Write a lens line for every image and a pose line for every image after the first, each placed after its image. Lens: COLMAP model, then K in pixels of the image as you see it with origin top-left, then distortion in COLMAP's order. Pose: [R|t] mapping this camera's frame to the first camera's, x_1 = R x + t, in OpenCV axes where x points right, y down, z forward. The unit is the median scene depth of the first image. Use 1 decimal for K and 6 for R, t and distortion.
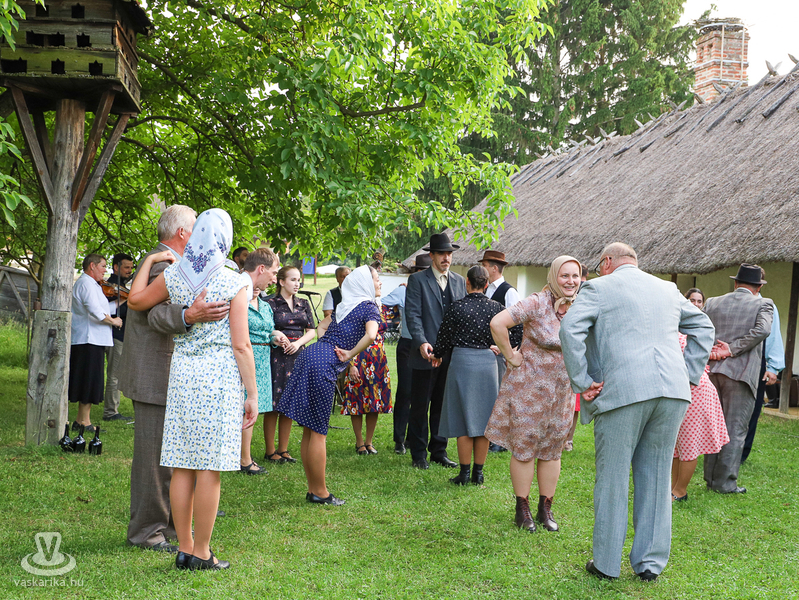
lens RADIAL K [[1064.7, 0, 384.7], [0, 1064.7, 335.7], [0, 0, 1]] dist [-0.013158, 0.000000]
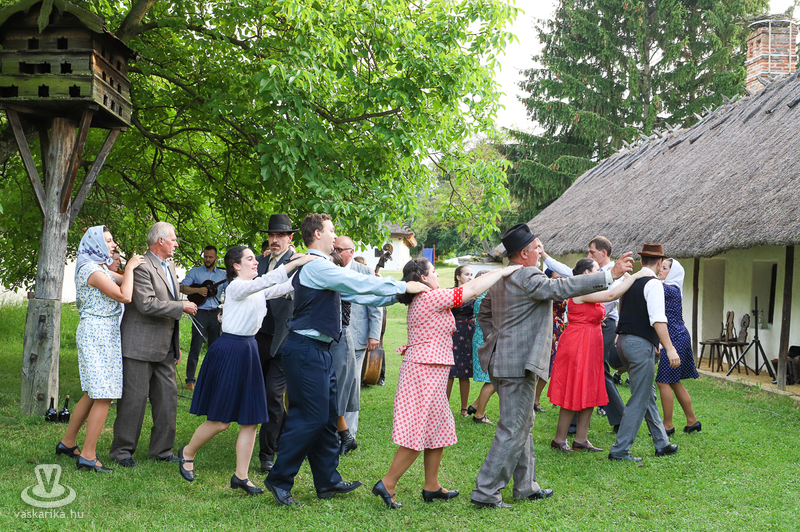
lens RADIAL K [[989.2, 0, 394.3], [0, 989.2, 269.0], [0, 0, 1]] dist [0.006120, 0.000000]
pose [[0.991862, -0.016749, -0.126210, 0.124636], [0.010009, 0.998499, -0.053853, 0.003418], [0.126923, 0.052152, 0.990541, -0.013383]]
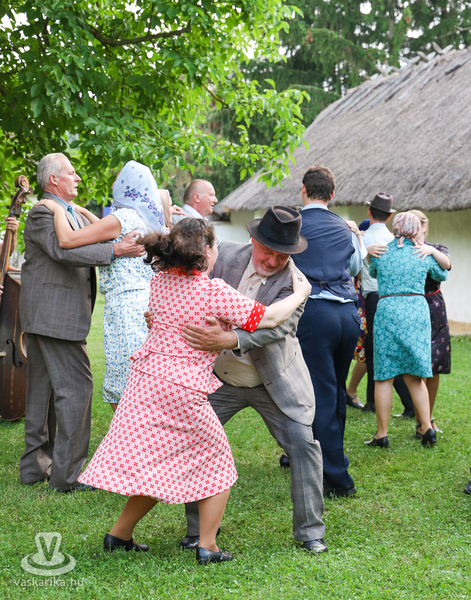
lens RADIAL K [[1295.5, 0, 234.3], [0, 1295.5, 252.4], [0, 0, 1]] dist [0.023210, 0.000000]
pose [[0.998983, -0.041246, 0.018193, 0.036453], [0.041892, 0.998448, -0.036698, 0.011704], [-0.016651, 0.037422, 0.999161, -0.078209]]
